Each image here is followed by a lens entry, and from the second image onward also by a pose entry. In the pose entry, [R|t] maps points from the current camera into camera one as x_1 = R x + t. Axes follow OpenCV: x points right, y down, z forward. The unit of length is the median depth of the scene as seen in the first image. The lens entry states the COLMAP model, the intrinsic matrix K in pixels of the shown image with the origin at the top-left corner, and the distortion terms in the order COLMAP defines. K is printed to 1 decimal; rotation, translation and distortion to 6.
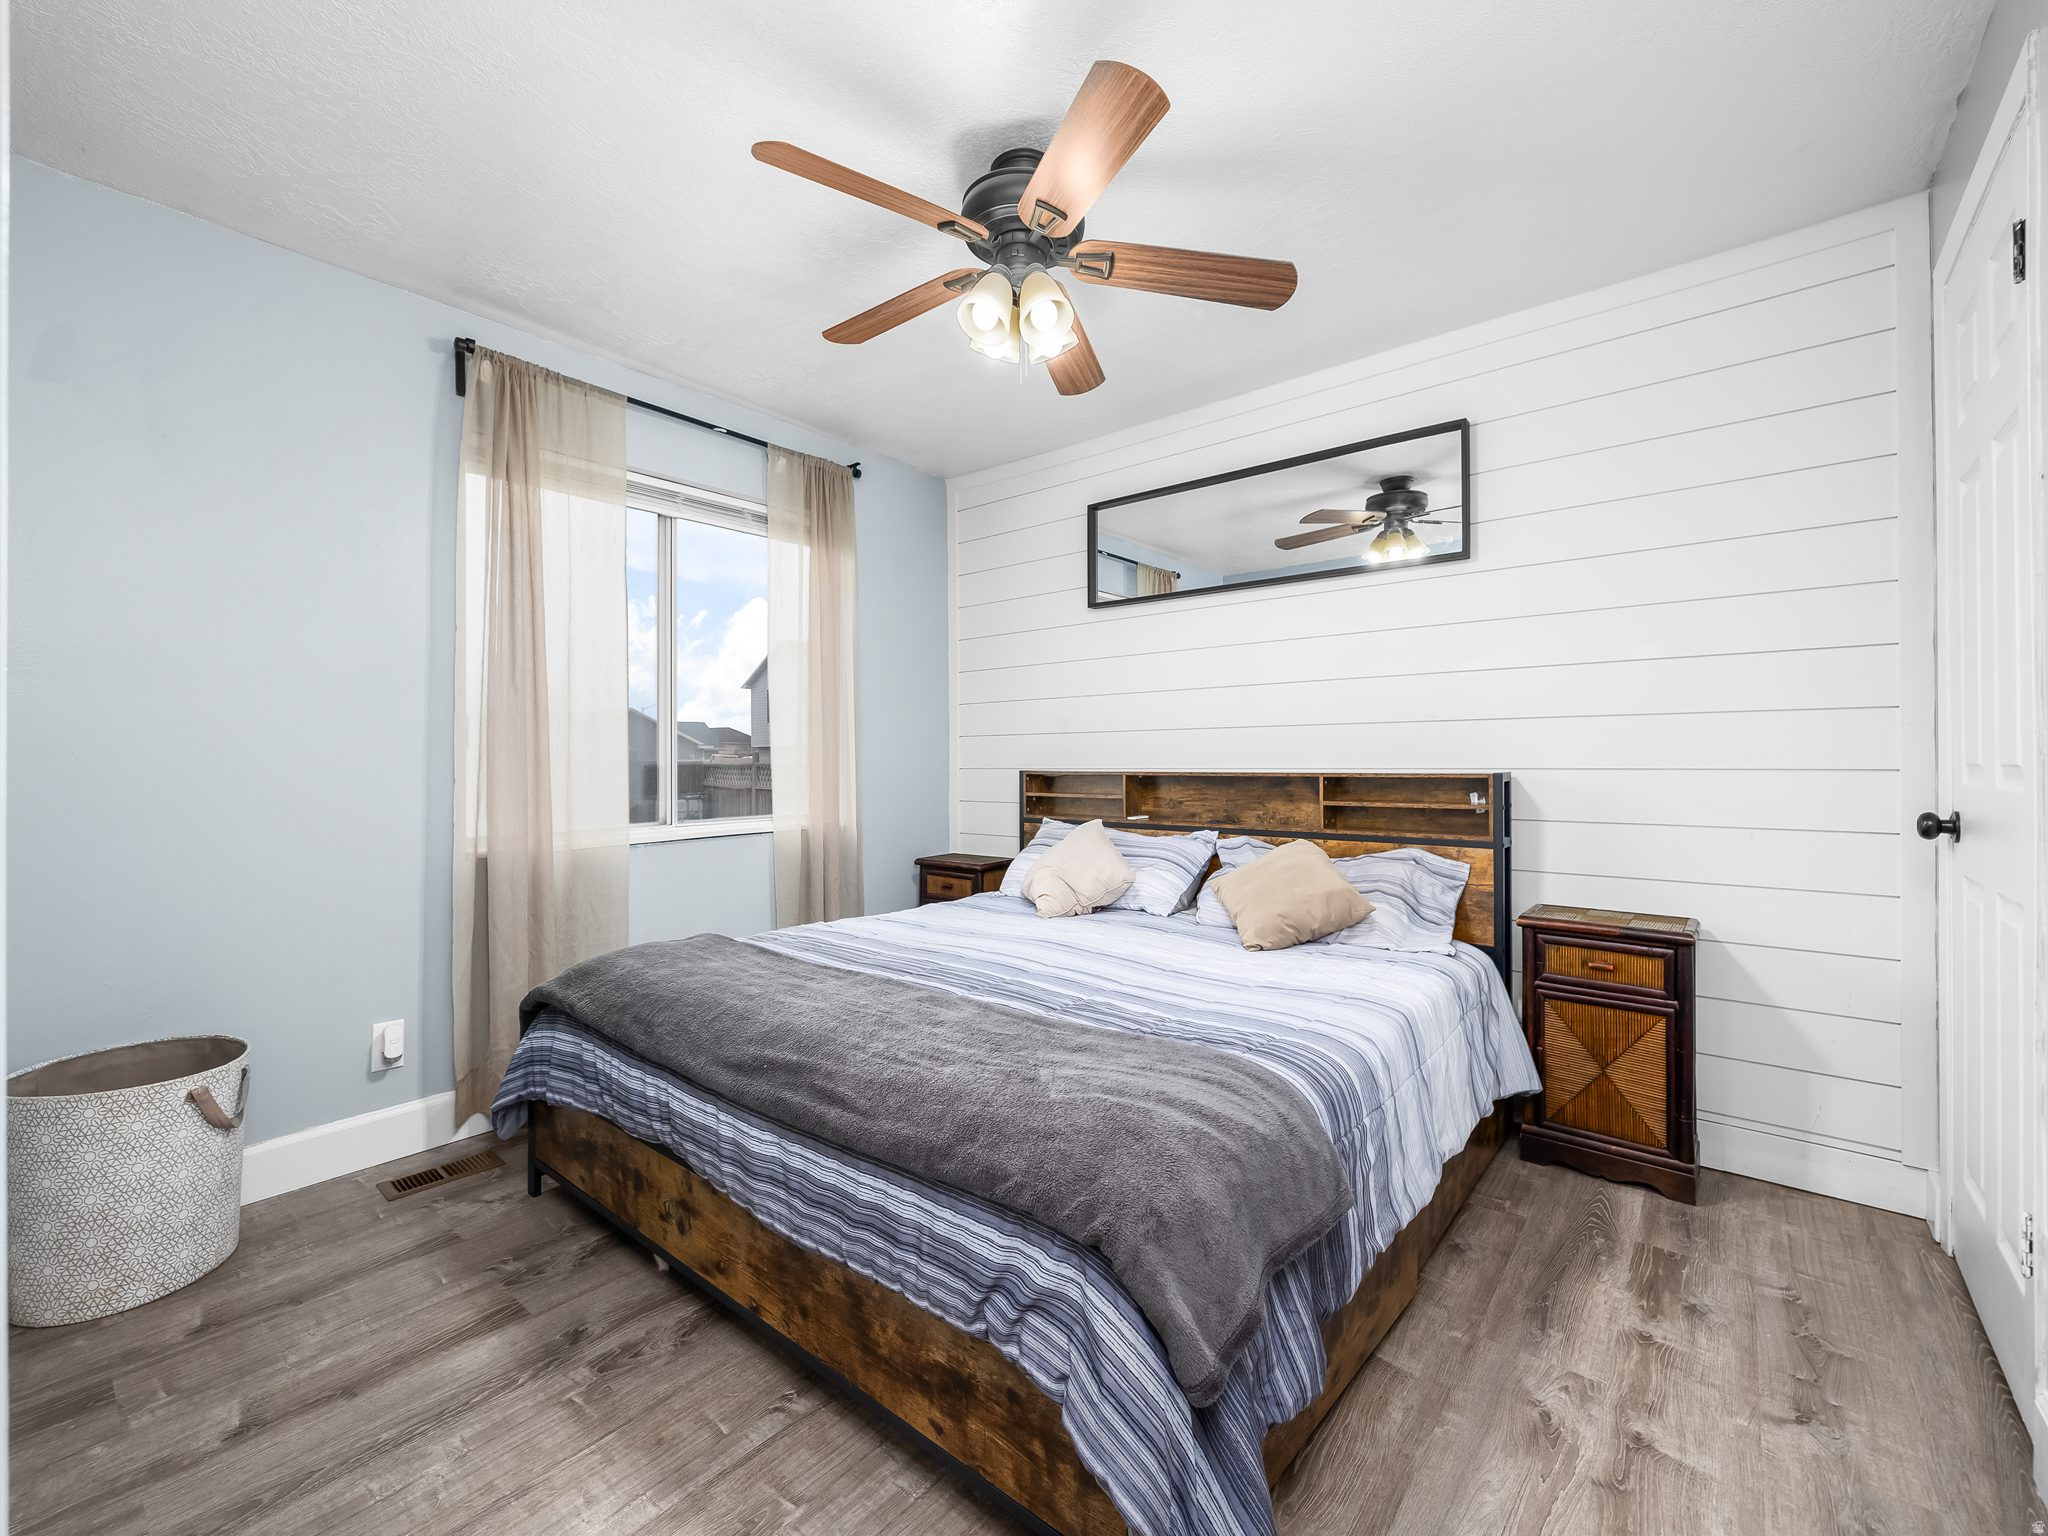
lens RADIAL K [[857.6, 0, 1015.5], [0, 857.6, 765.2], [0, 0, 1]] dist [-0.000906, 0.000058]
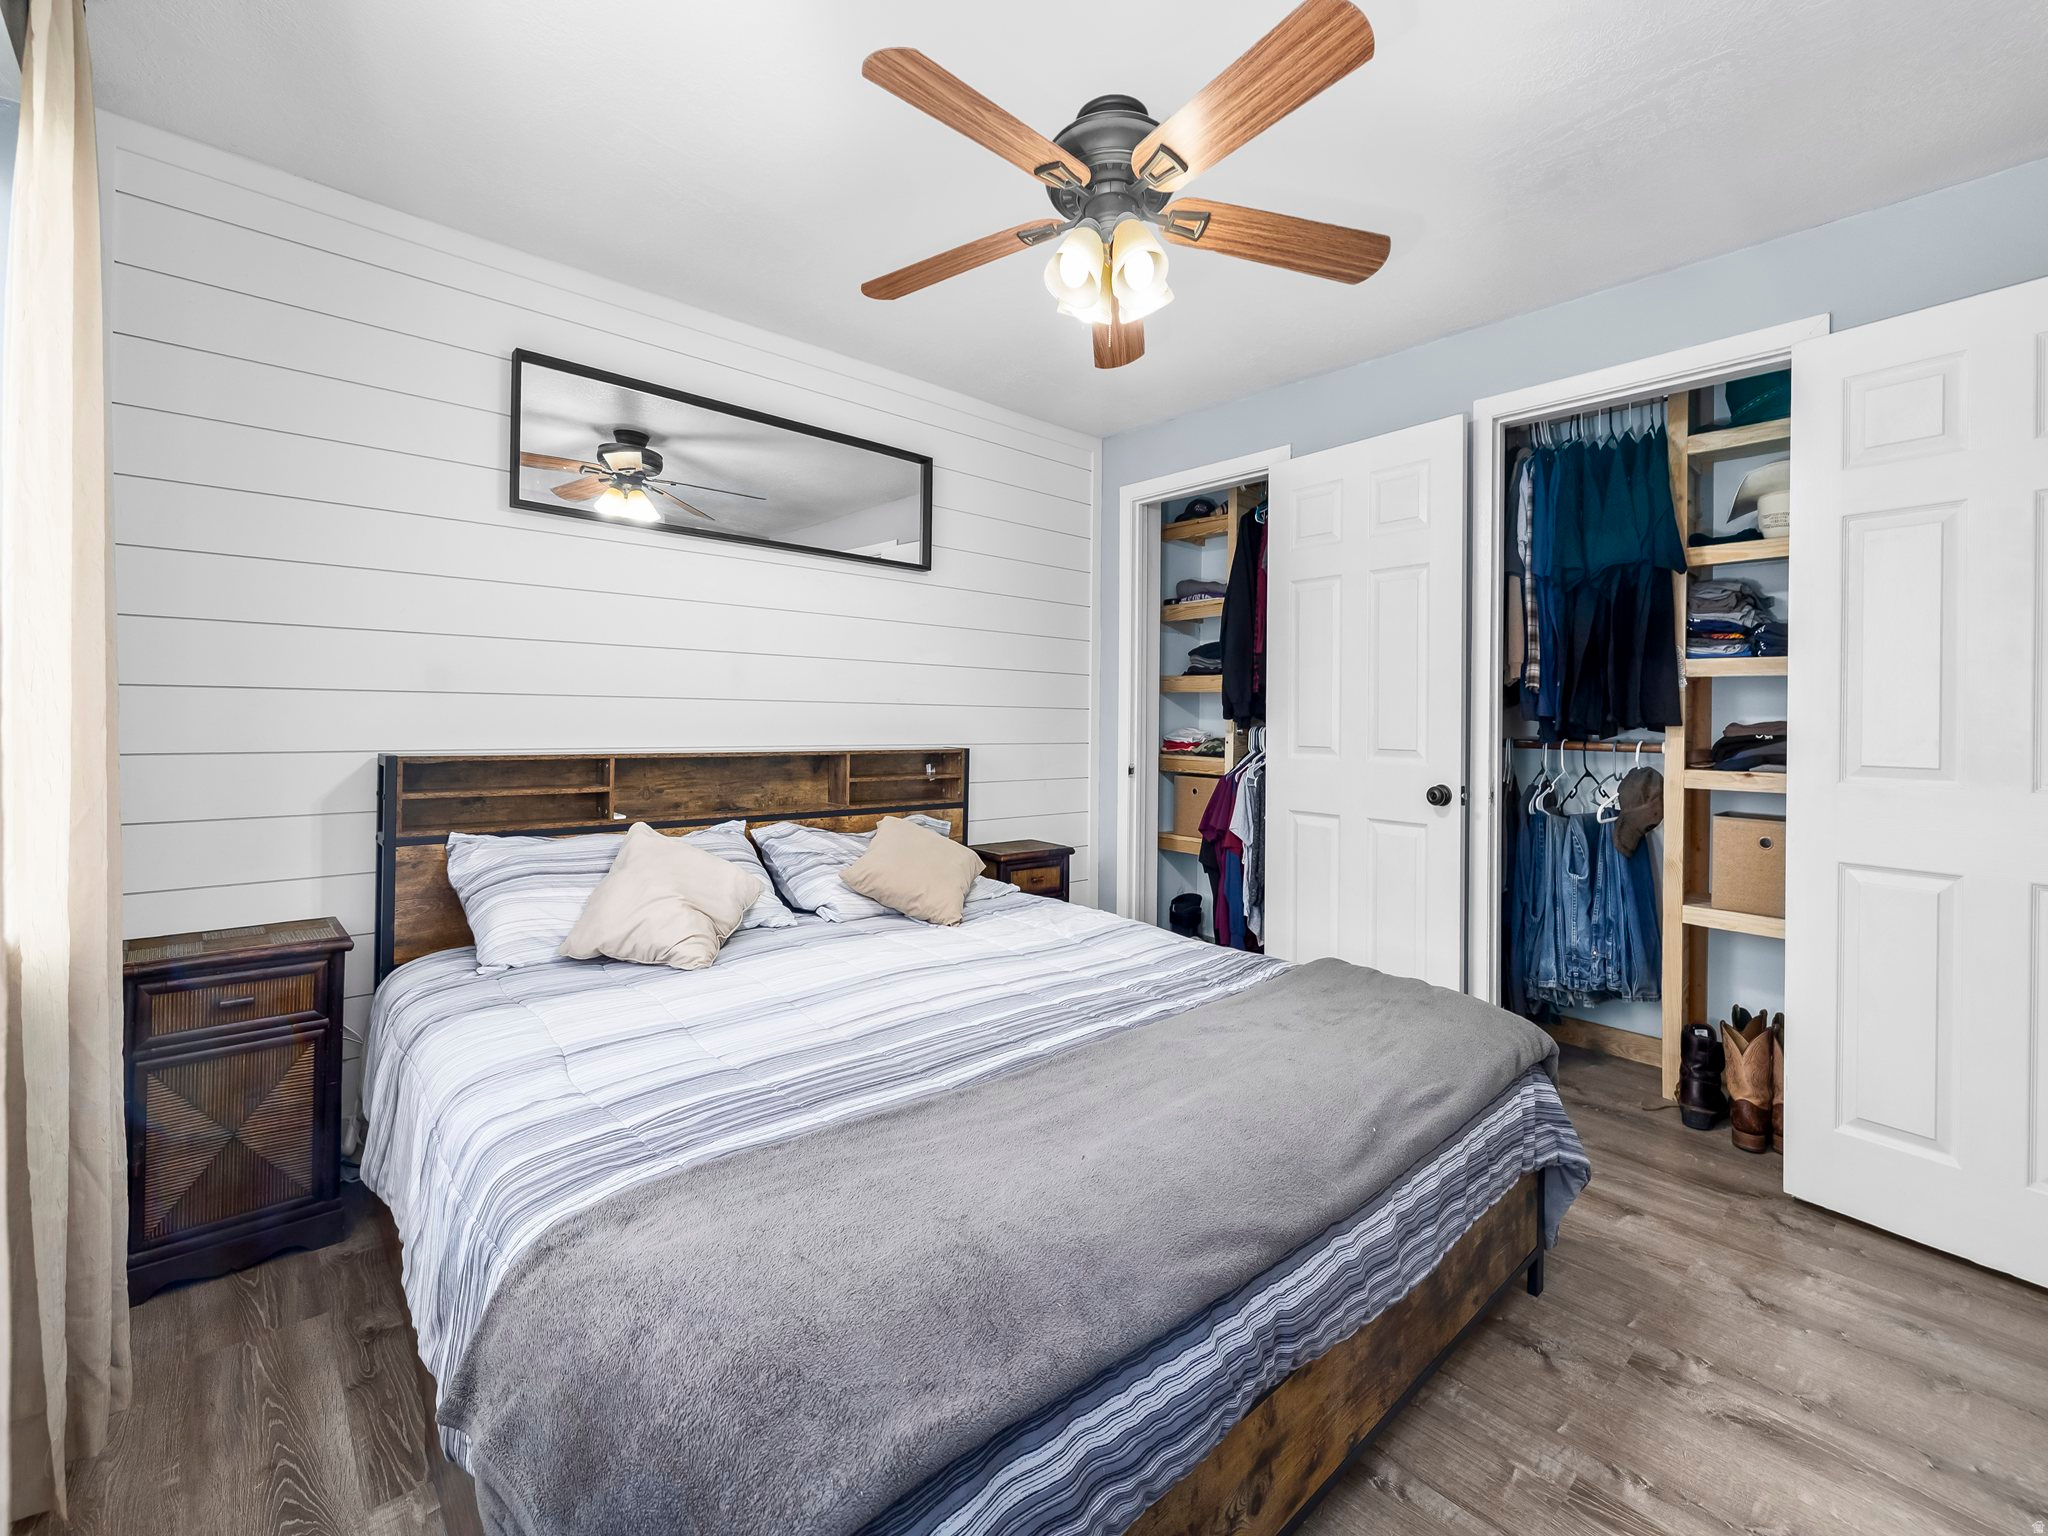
lens RADIAL K [[864.4, 0, 1024.5], [0, 864.4, 723.3], [0, 0, 1]] dist [-0.013755, -0.000126]
pose [[0.153994, 0.021397, 0.987840, -0.647443], [0.009594, 0.999686, -0.023149, 0.003789], [-0.988025, 0.013043, 0.153741, 0.672256]]
